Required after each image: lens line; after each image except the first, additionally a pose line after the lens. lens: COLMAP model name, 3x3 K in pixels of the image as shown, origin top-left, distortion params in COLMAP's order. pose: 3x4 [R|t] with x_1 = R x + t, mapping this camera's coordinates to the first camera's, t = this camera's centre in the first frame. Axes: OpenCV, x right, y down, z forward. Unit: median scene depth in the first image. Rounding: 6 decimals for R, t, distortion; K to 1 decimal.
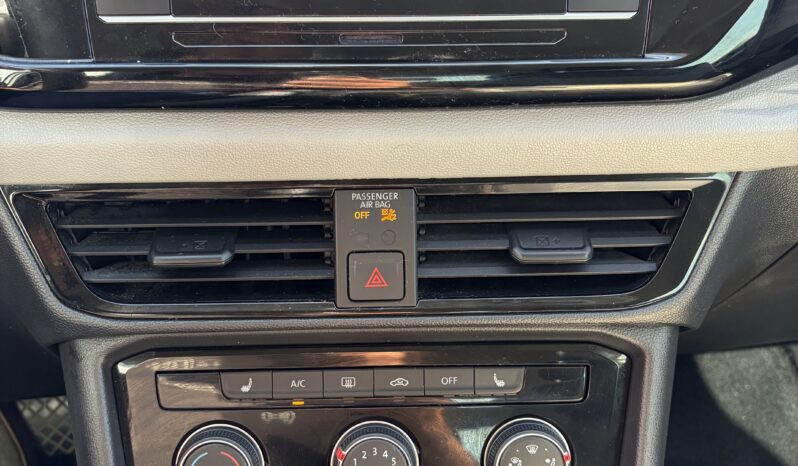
lens RADIAL K [[800.7, 0, 387.5], [0, 800.7, 233.2], [0, 0, 1]] dist [0.038397, -0.024972]
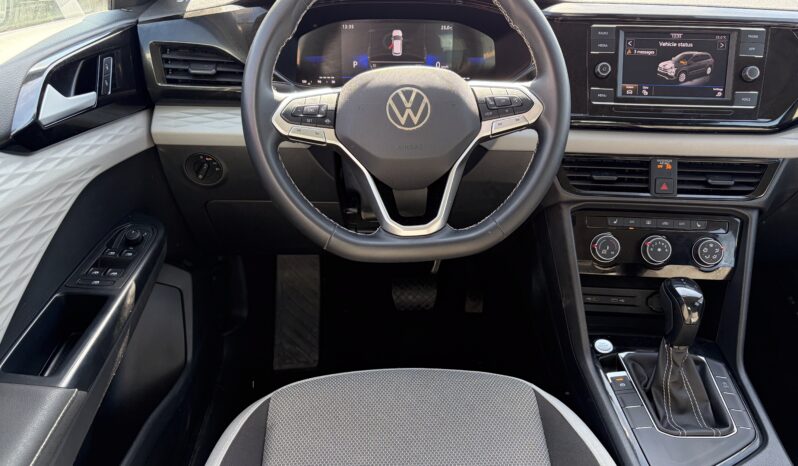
lens RADIAL K [[609.6, 0, 399.0], [0, 609.6, 233.0], [0, 0, 1]] dist [0.006143, 0.005632]
pose [[0.996929, 0.052077, -0.058485, -0.886132], [-0.054873, 0.997374, -0.047264, 0.401573], [0.055870, 0.050328, 0.997169, -1.415318]]
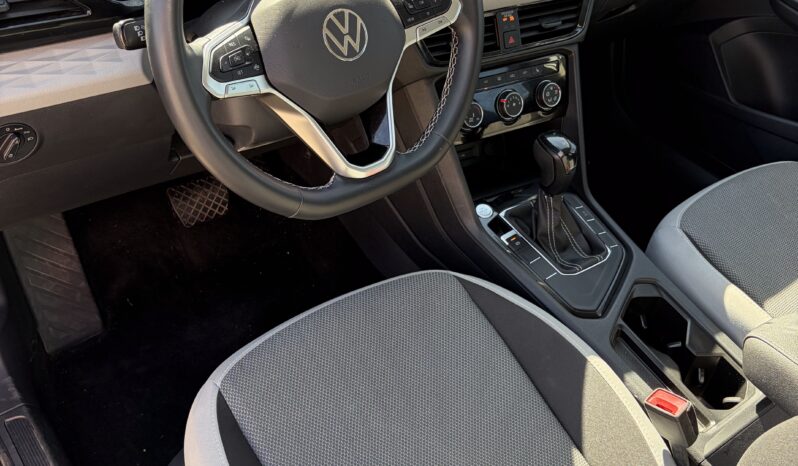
lens RADIAL K [[800.7, 0, 387.5], [0, 800.7, 233.2], [0, 0, 1]] dist [0.038397, -0.024972]
pose [[0.861435, -0.253665, 0.439981, -1.940419], [0.157330, 0.957002, 0.243710, -0.058866], [-0.482883, -0.140718, 0.864304, -1.527872]]
